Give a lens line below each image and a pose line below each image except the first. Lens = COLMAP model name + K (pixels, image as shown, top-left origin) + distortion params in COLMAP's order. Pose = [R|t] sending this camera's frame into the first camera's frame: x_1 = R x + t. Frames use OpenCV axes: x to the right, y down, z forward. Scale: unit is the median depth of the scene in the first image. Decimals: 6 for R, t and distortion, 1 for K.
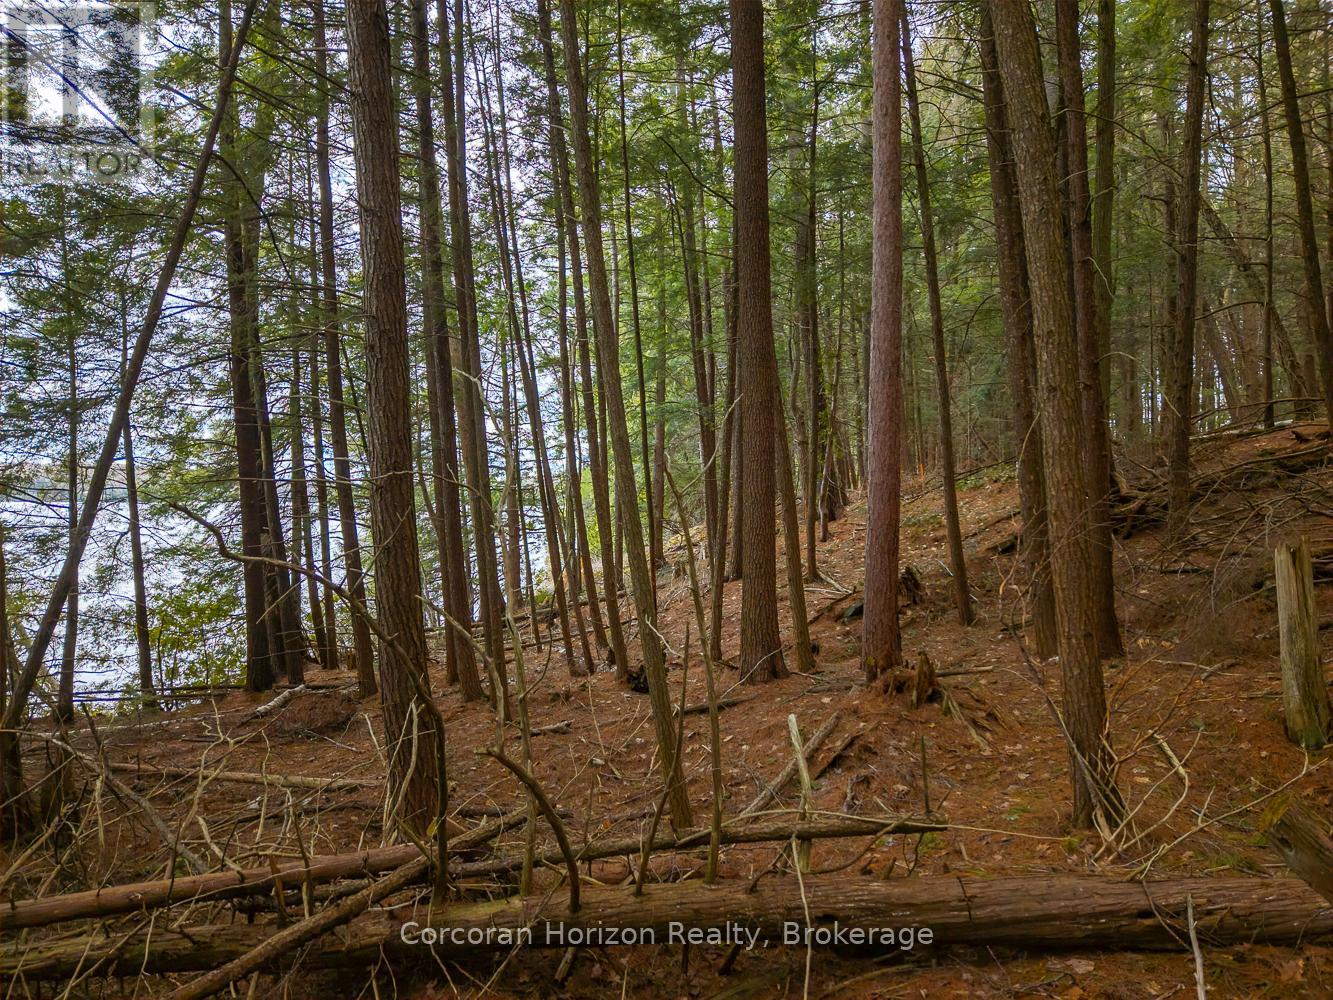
lens RADIAL K [[891.7, 0, 673.0], [0, 891.7, 499.1], [0, 0, 1]] dist [0.035801, -0.036091]
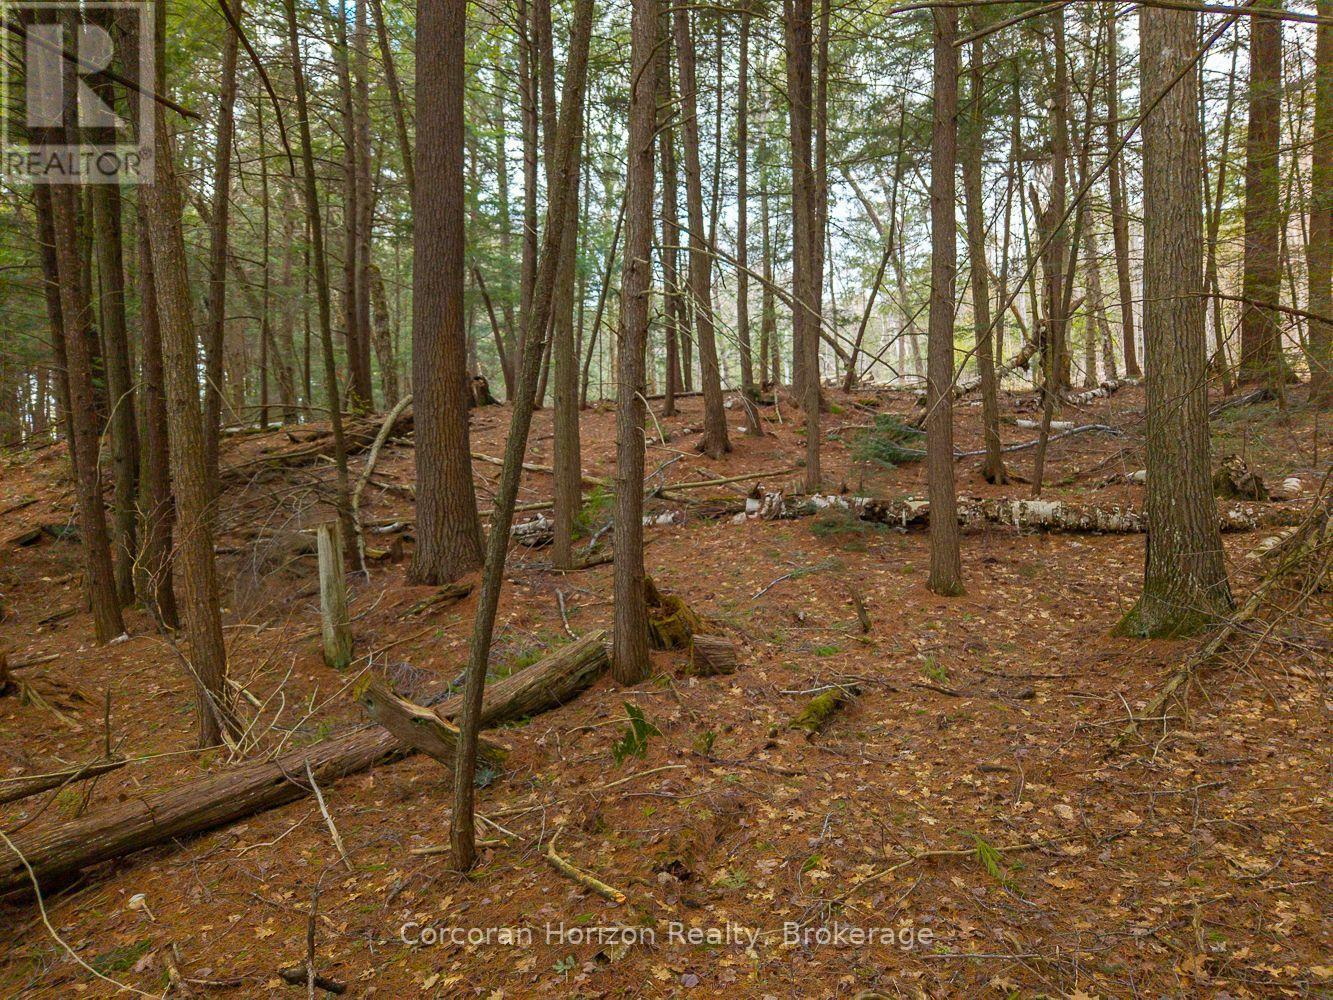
lens RADIAL K [[891.7, 0, 673.0], [0, 891.7, 499.1], [0, 0, 1]] dist [0.035801, -0.036091]
pose [[0.508388, -0.001407, 0.861127, -0.239406], [-0.010249, 0.999918, 0.007685, -0.005916], [-0.861067, -0.012733, 0.508332, -0.166029]]
